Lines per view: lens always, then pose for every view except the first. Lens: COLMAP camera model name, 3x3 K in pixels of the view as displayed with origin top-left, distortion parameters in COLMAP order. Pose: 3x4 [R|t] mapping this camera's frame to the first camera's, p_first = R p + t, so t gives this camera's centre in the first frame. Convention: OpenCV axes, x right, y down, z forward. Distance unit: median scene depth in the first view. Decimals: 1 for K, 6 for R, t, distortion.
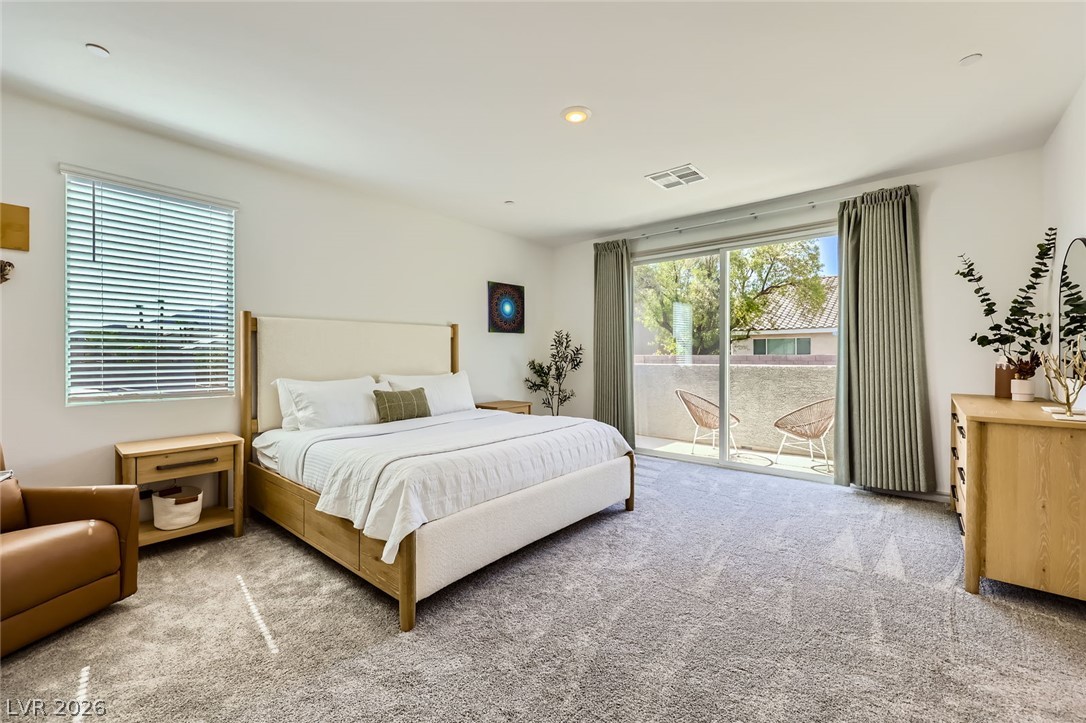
lens RADIAL K [[440.2, 0, 547.8], [0, 440.2, 355.4], [0, 0, 1]] dist [0.008785, -0.000070]
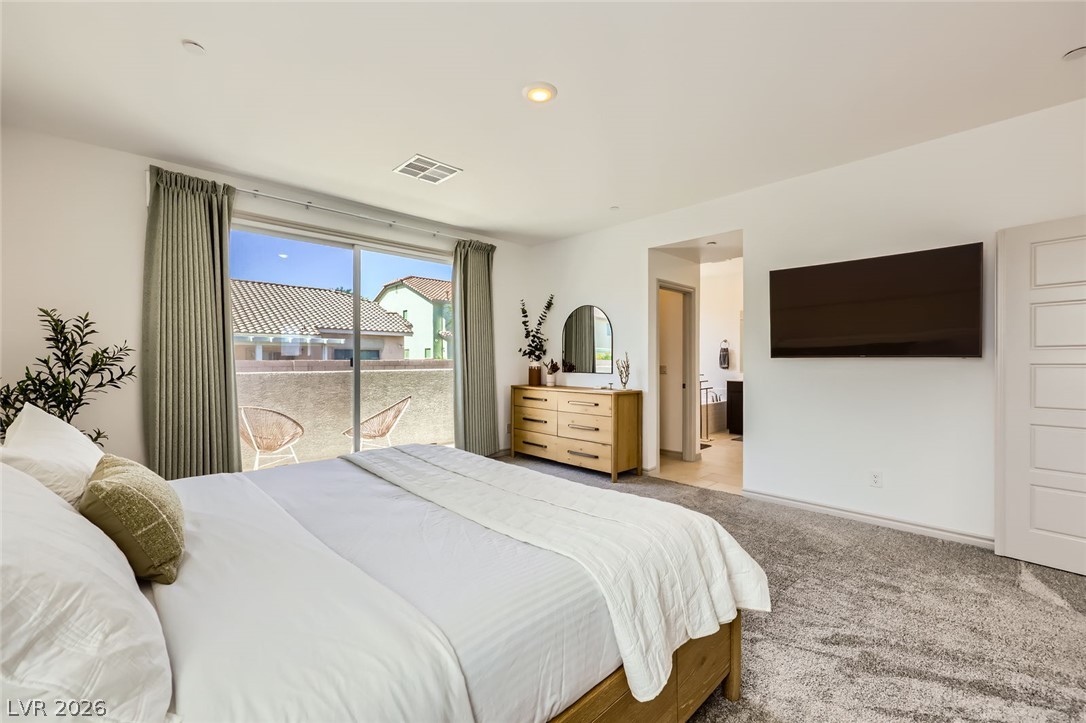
lens RADIAL K [[440.2, 0, 542.6], [0, 440.2, 364.9], [0, 0, 1]] dist [0.008785, -0.000070]
pose [[0.137704, -0.007112, 0.990448, -0.554169], [-0.000423, 0.999974, 0.007239, 0.000856], [-0.990473, -0.001416, 0.137697, 0.583365]]
